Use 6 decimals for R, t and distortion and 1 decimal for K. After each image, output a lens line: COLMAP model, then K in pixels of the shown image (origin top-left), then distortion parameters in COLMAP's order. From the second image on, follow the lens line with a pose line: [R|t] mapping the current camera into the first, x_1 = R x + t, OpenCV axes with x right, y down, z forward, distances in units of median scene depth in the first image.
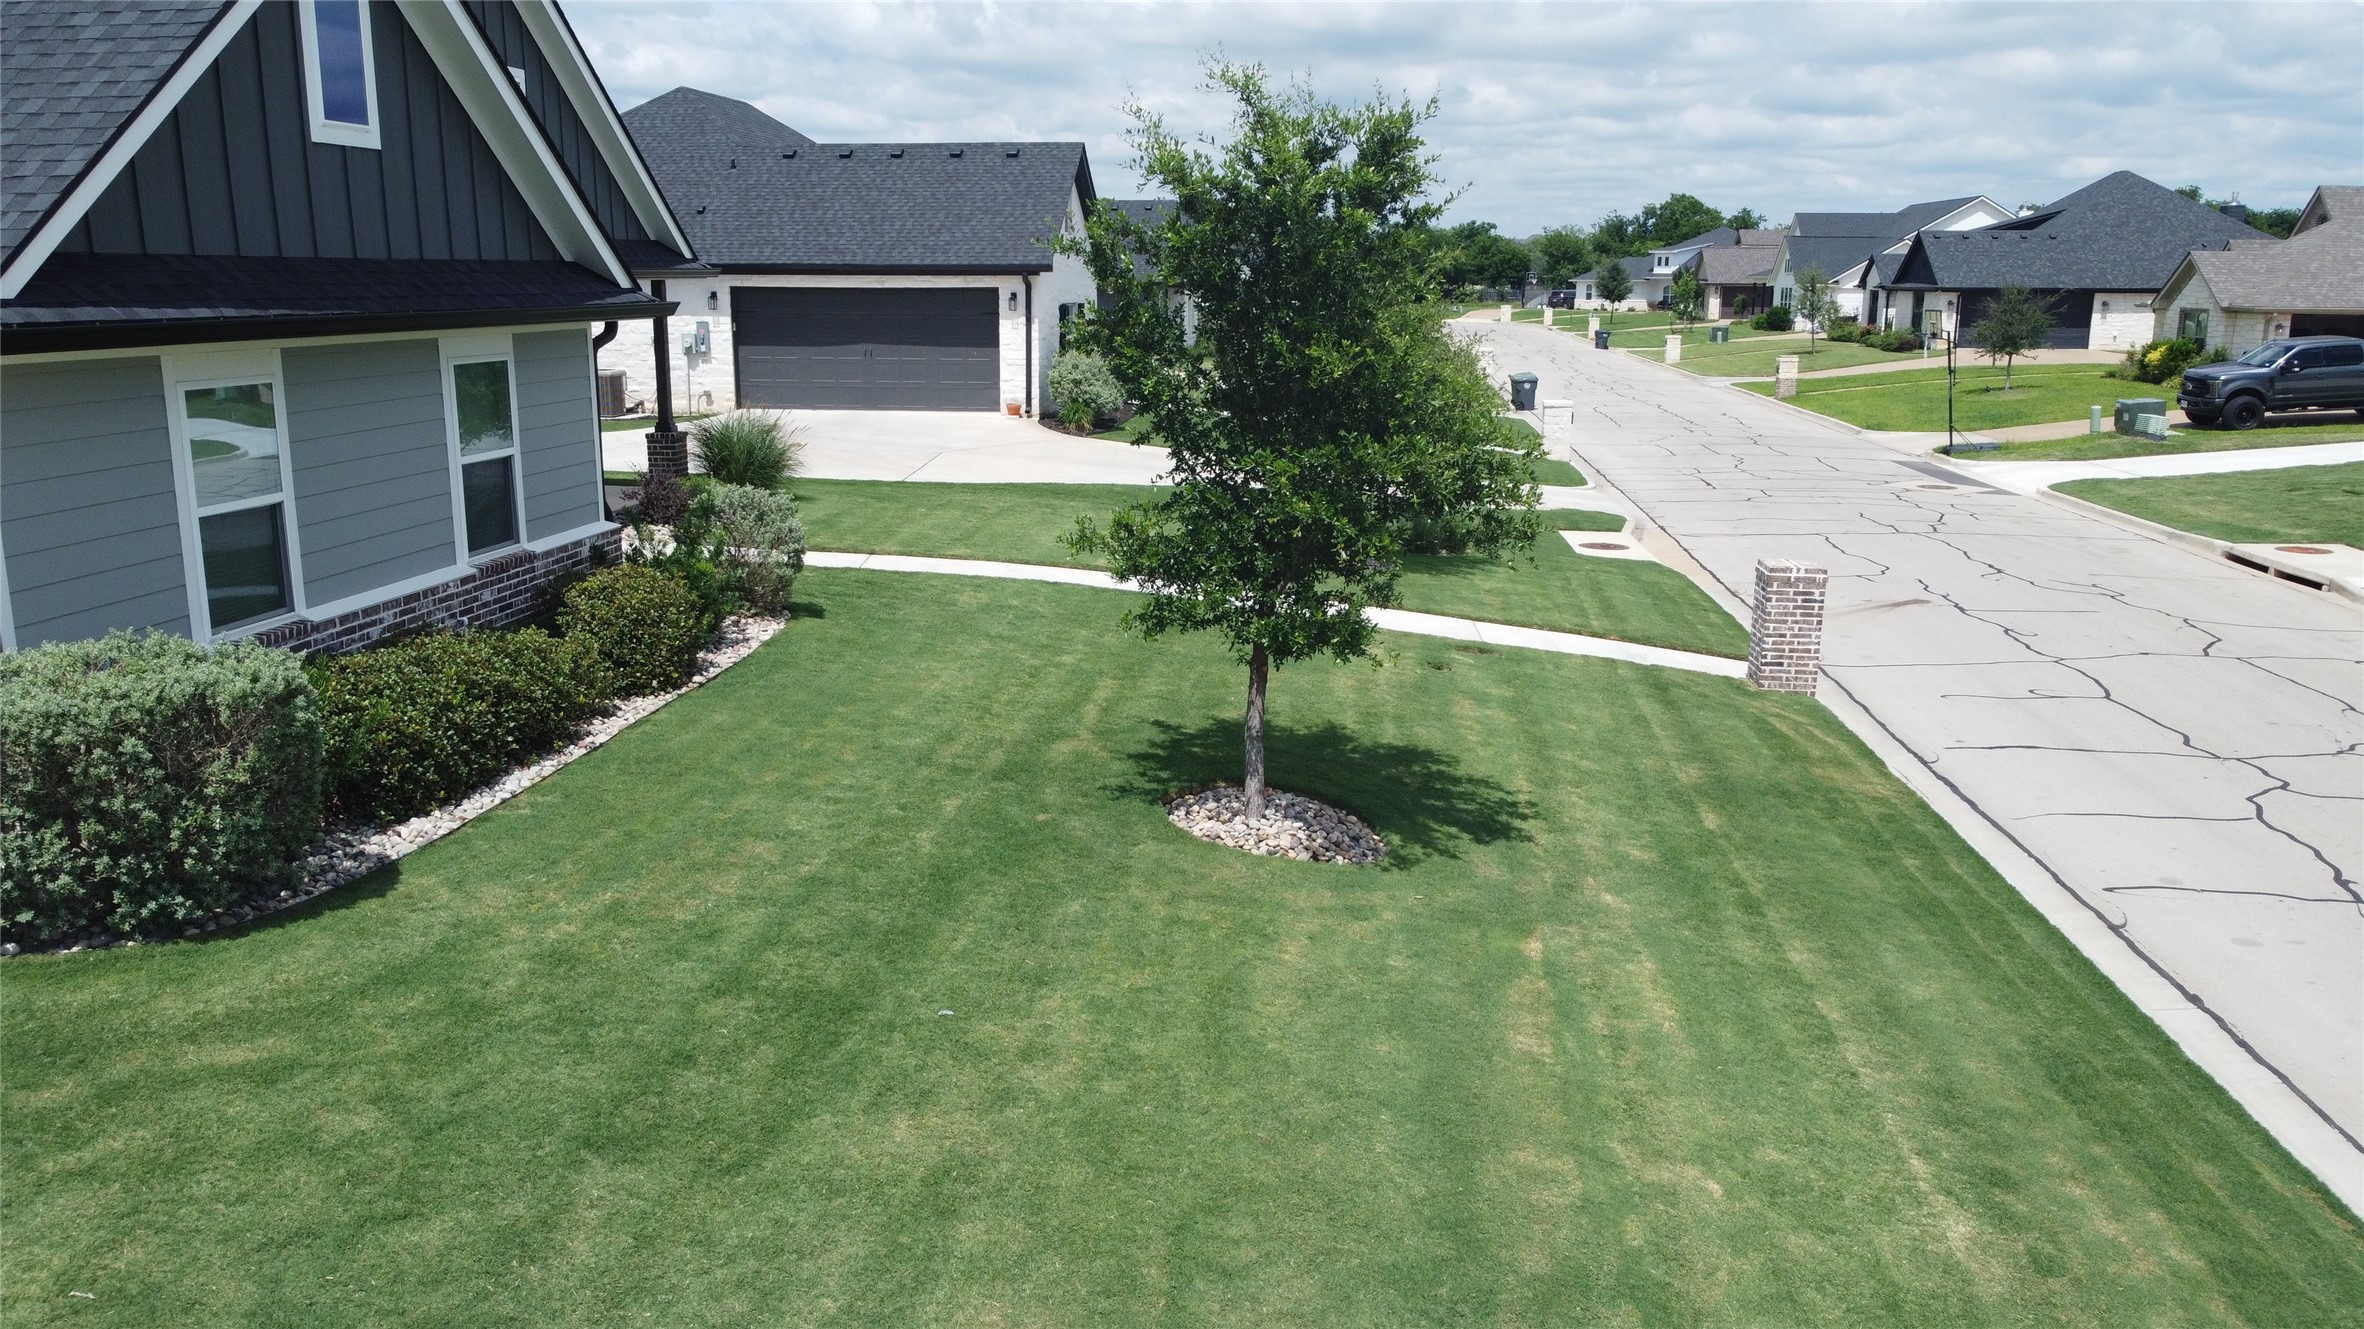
lens RADIAL K [[1788.5, 0, 1182.0], [0, 1788.5, 673.9], [0, 0, 1]] dist [0.002425, -0.011043]
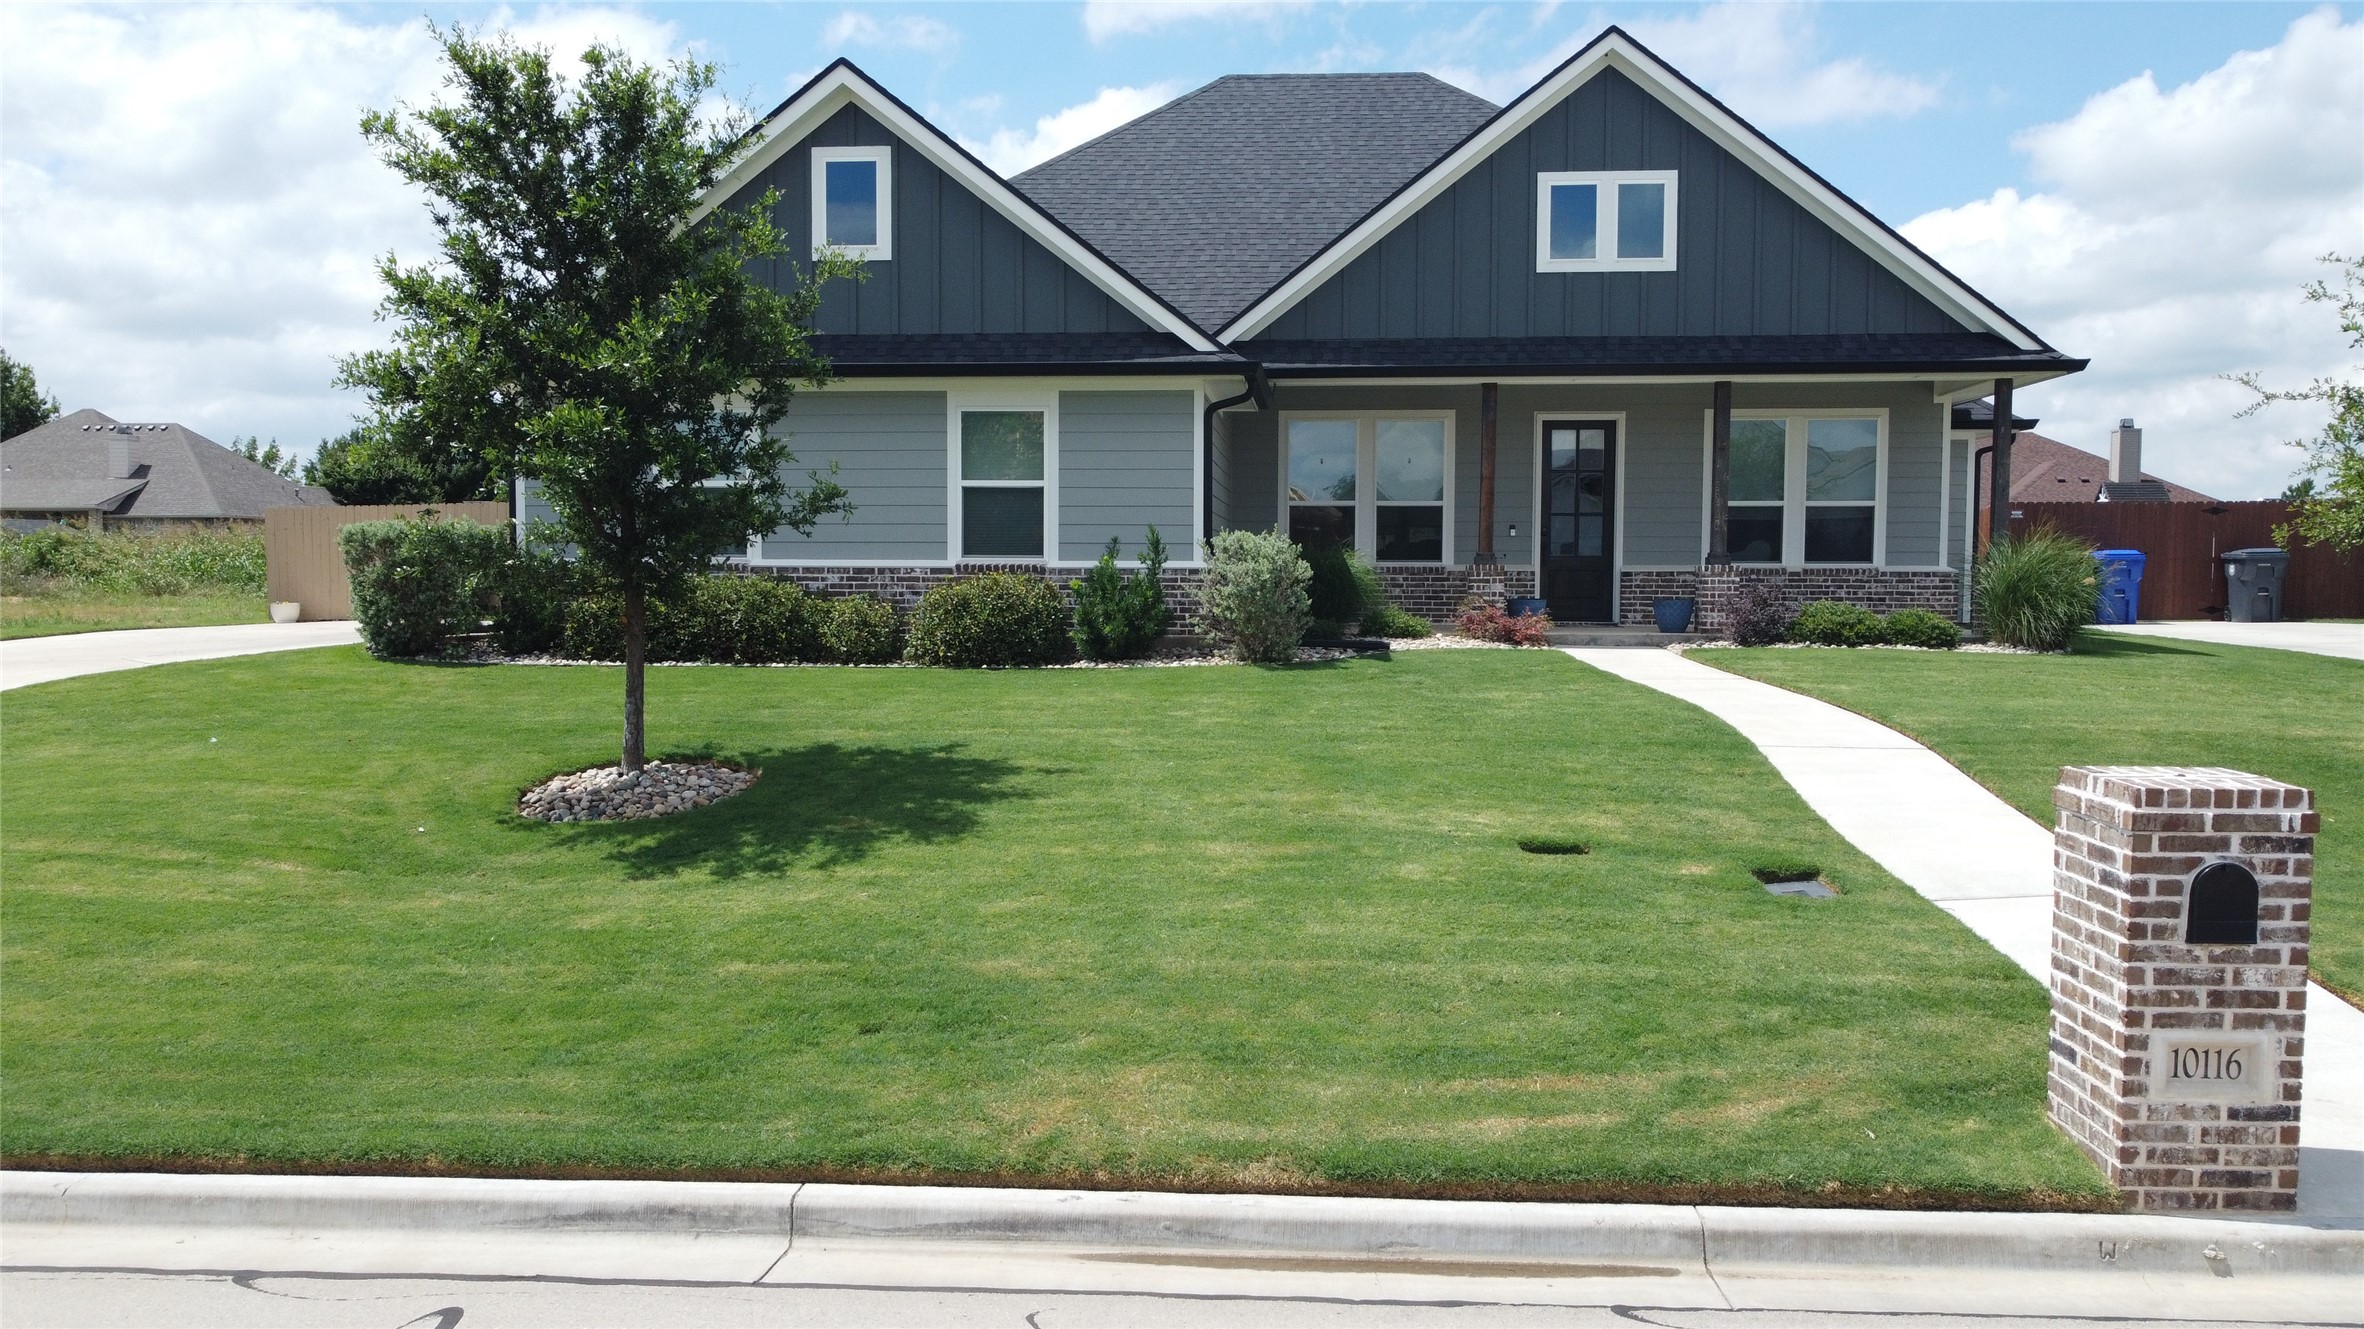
lens RADIAL K [[1788.5, 0, 1182.0], [0, 1788.5, 673.9], [0, 0, 1]] dist [0.002425, -0.011043]
pose [[0.045018, 0.059858, -0.997191, 0.969257], [-0.219386, 0.974427, 0.048588, -0.084710], [0.974599, 0.216583, 0.056999, 1.156372]]
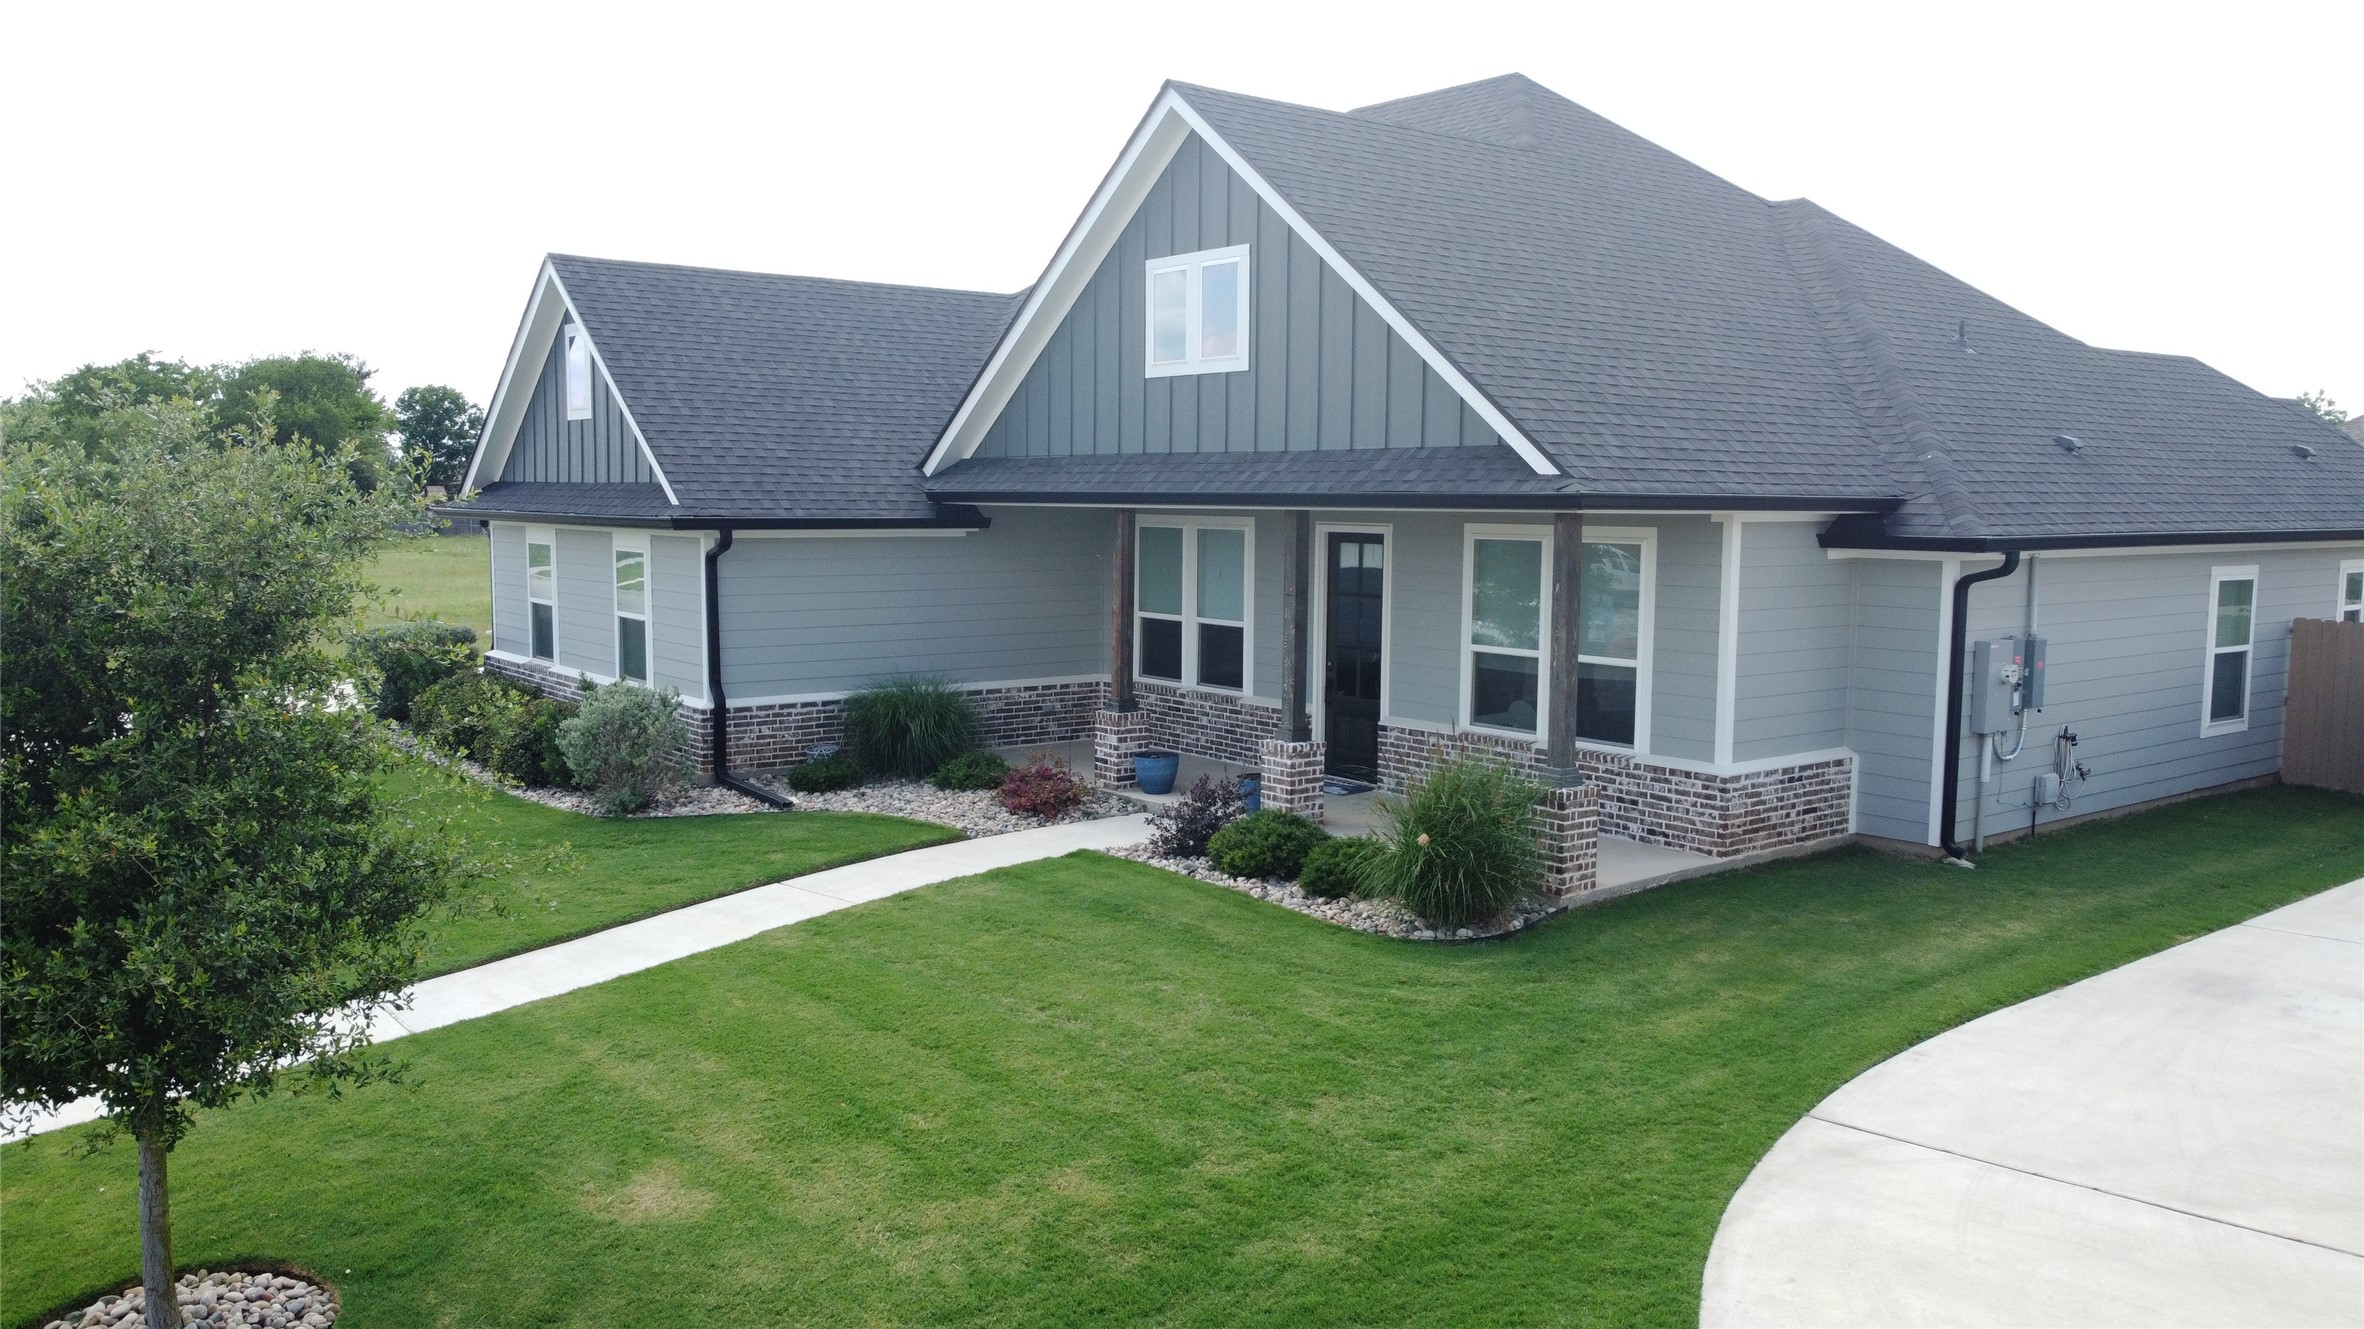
lens RADIAL K [[1788.5, 0, 1182.0], [0, 1788.5, 673.9], [0, 0, 1]] dist [0.002425, -0.011043]
pose [[-0.701985, 0.064414, -0.709272, 0.346165], [-0.164274, 0.954401, 0.249263, -0.544661], [0.692987, 0.291495, -0.659394, 2.435897]]
